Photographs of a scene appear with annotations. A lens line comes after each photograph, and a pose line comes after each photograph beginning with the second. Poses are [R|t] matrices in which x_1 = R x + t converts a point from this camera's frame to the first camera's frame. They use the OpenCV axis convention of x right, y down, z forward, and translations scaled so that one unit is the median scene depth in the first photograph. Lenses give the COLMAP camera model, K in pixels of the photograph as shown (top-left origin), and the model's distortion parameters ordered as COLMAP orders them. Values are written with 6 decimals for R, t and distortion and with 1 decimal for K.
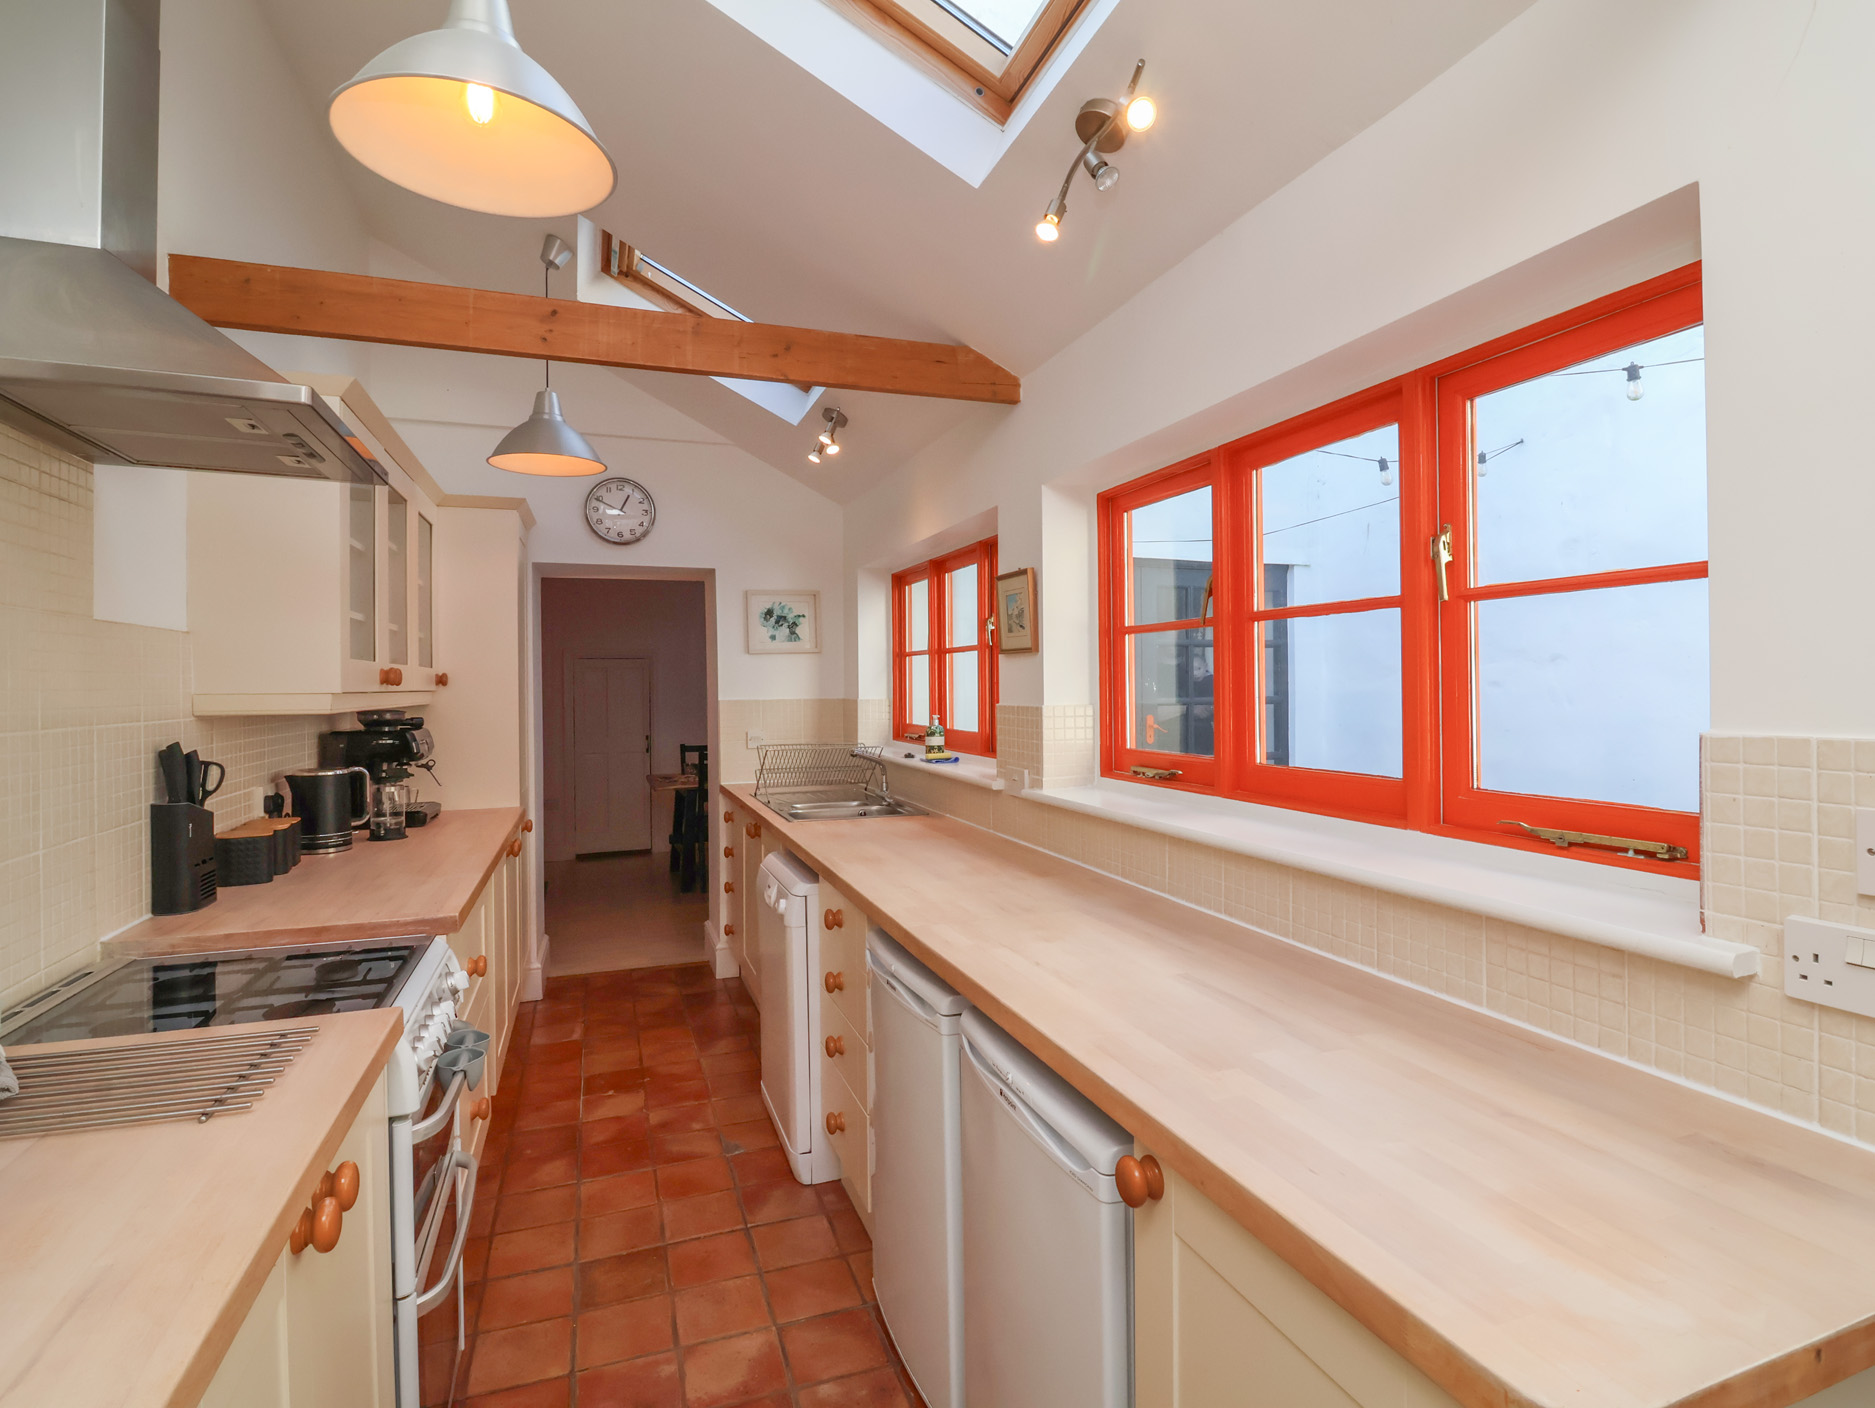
lens RADIAL K [[981.6, 0, 952.4], [0, 981.6, 691.6], [0, 0, 1]] dist [-0.007140, -0.007068]
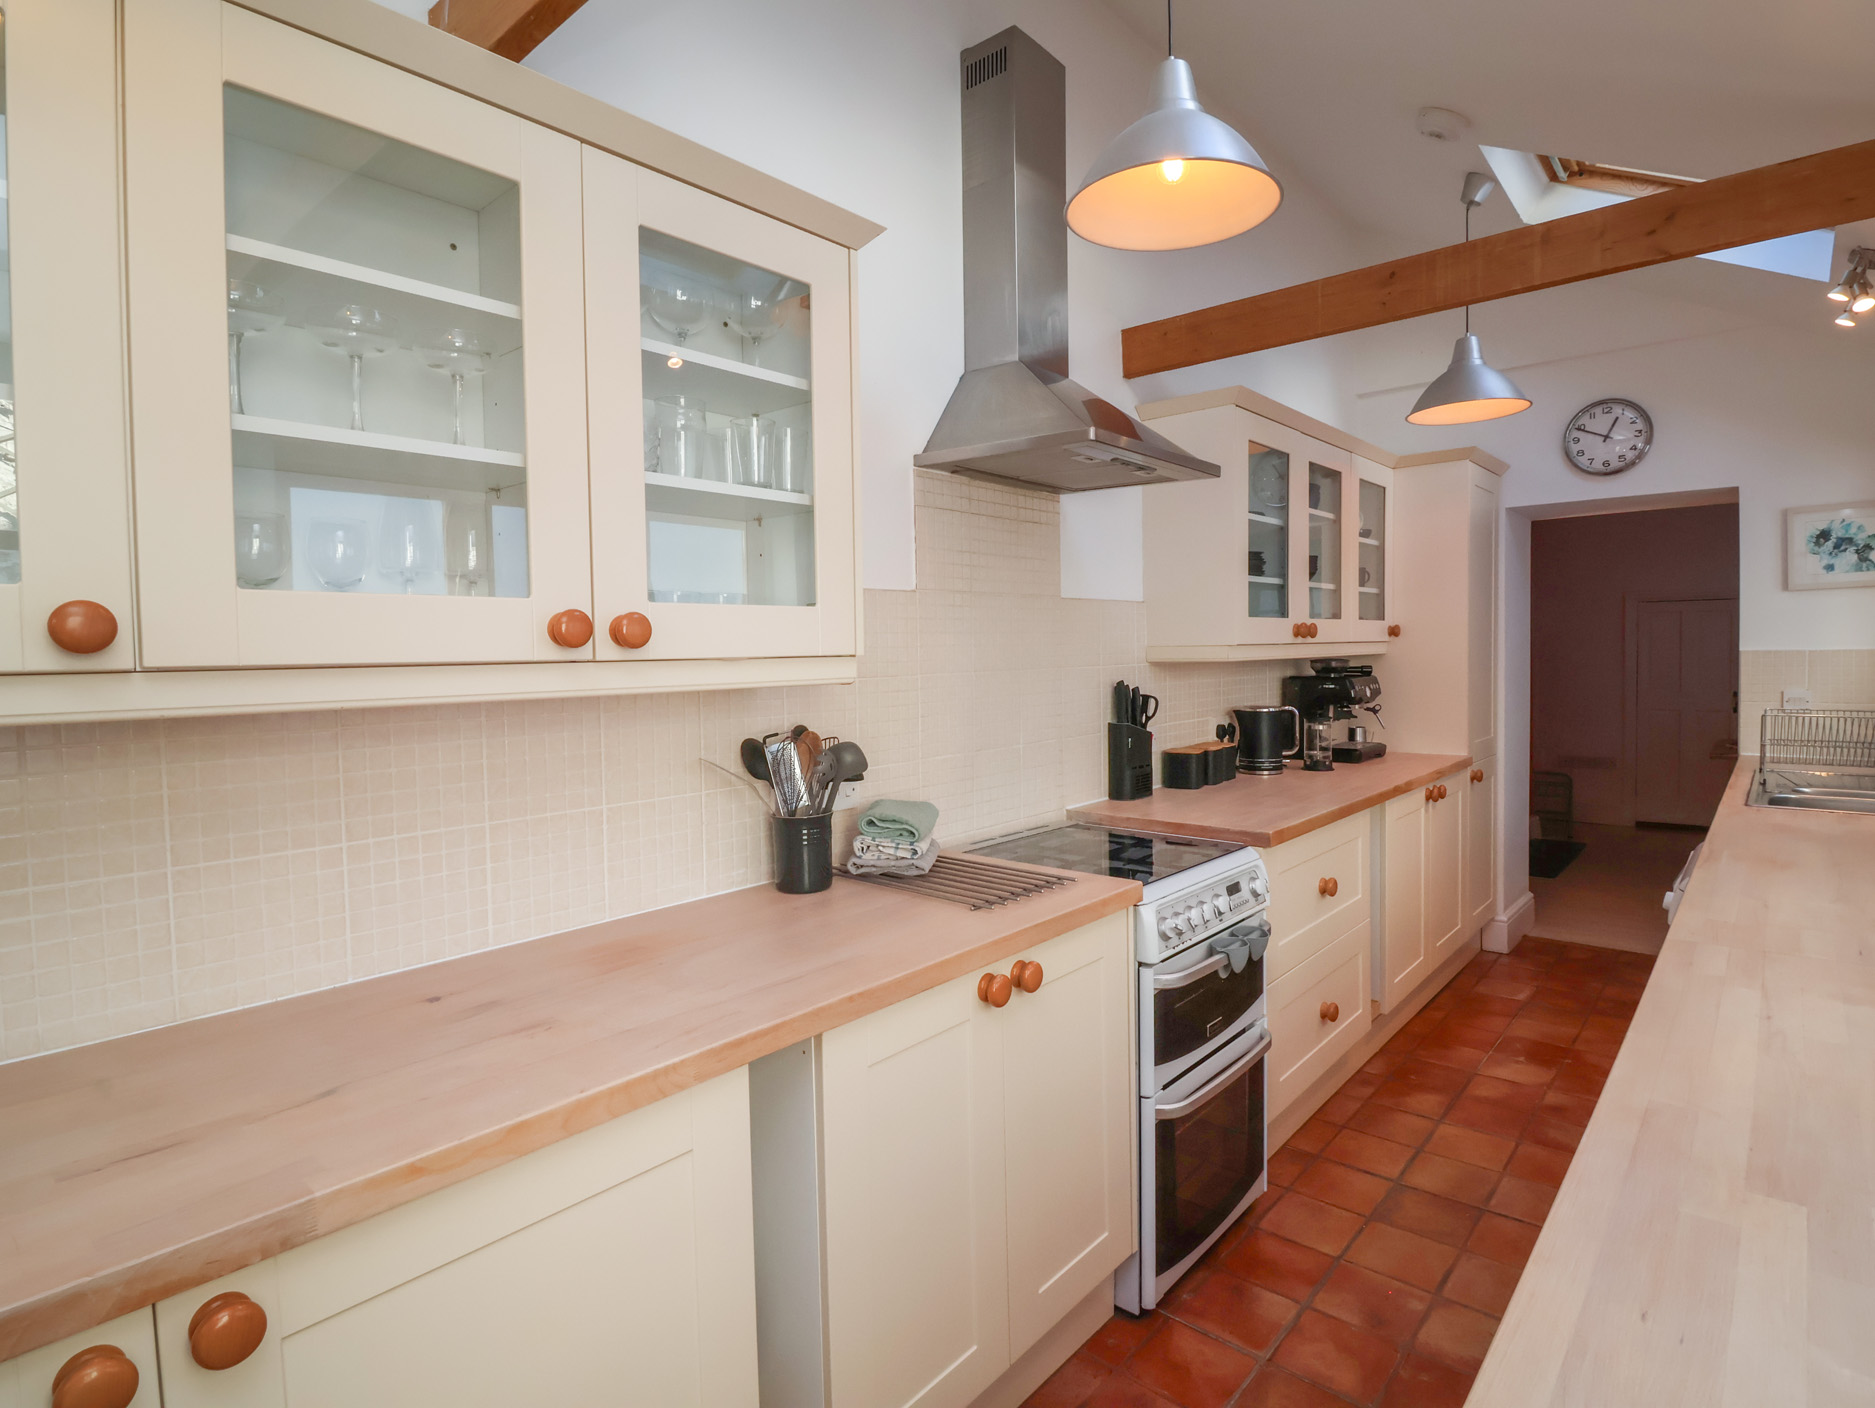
lens RADIAL K [[981.6, 0, 951.1], [0, 981.6, 697.8], [0, 0, 1]] dist [-0.007140, -0.007068]
pose [[0.469603, 0.045601, -0.881699, 0.226534], [0.008058, 0.998402, 0.055928, -0.003137], [0.882841, -0.033369, 0.468486, 0.068890]]
